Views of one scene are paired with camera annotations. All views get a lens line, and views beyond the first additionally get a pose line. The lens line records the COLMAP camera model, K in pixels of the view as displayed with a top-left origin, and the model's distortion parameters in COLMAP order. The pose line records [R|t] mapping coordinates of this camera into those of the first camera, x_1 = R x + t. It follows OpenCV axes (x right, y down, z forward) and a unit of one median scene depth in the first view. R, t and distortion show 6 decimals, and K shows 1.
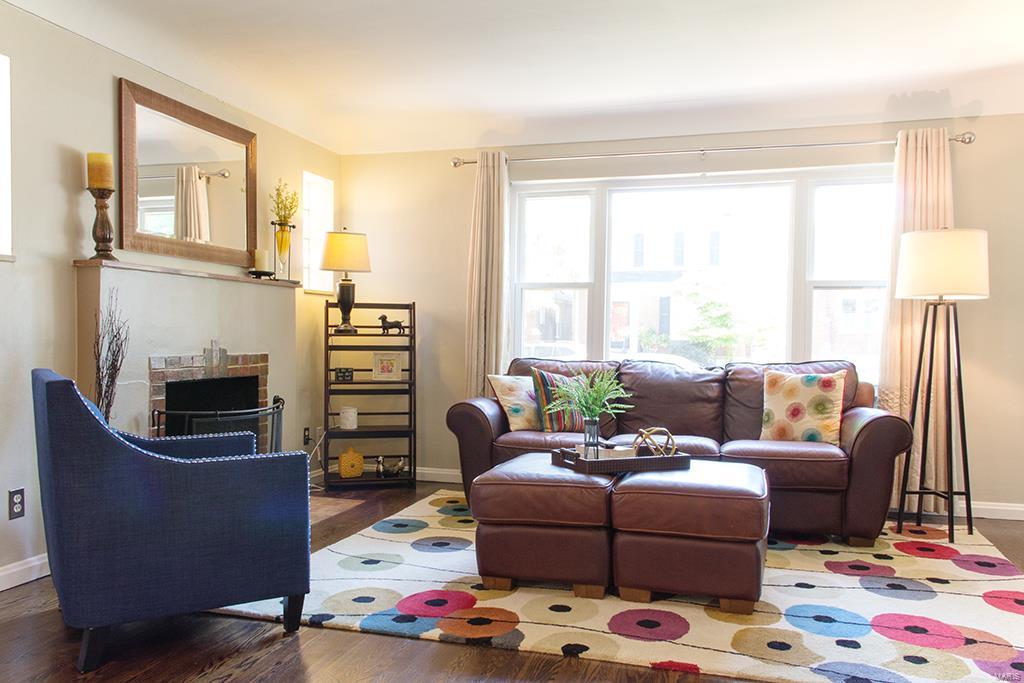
lens RADIAL K [[846.6, 0, 510.1], [0, 846.6, 350.4], [0, 0, 1]] dist [0.085186, -0.060565]
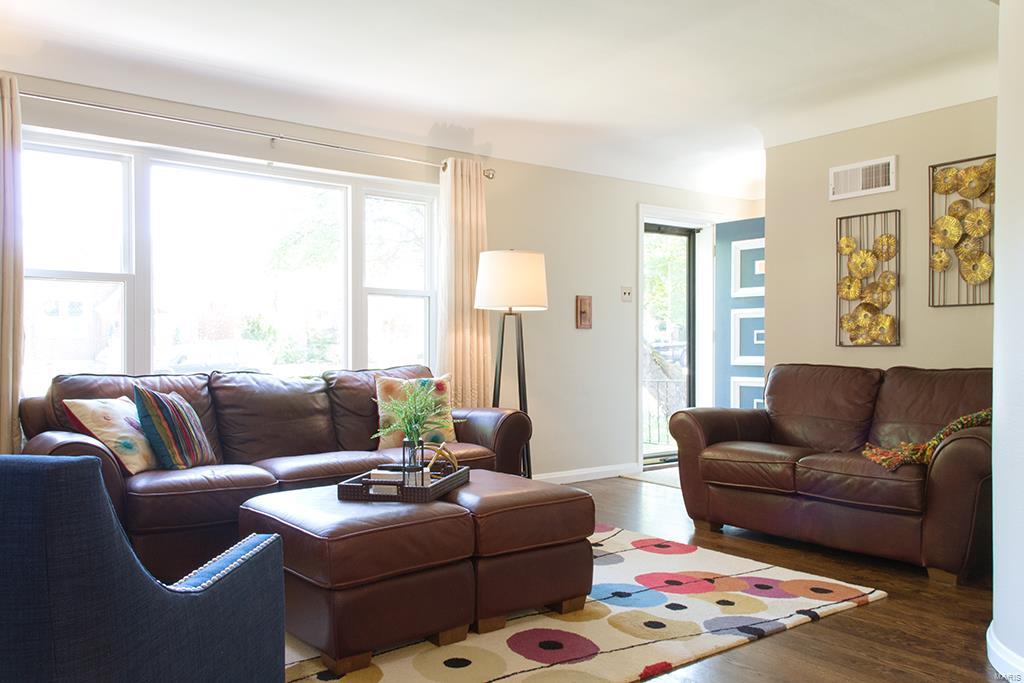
lens RADIAL K [[846.6, 0, 508.4], [0, 846.6, 345.7], [0, 0, 1]] dist [0.085186, -0.060565]
pose [[0.587874, -0.009630, 0.808895, -0.513557], [0.019622, 0.999805, -0.002358, -0.009332], [-0.808715, 0.017259, 0.587948, 0.385998]]
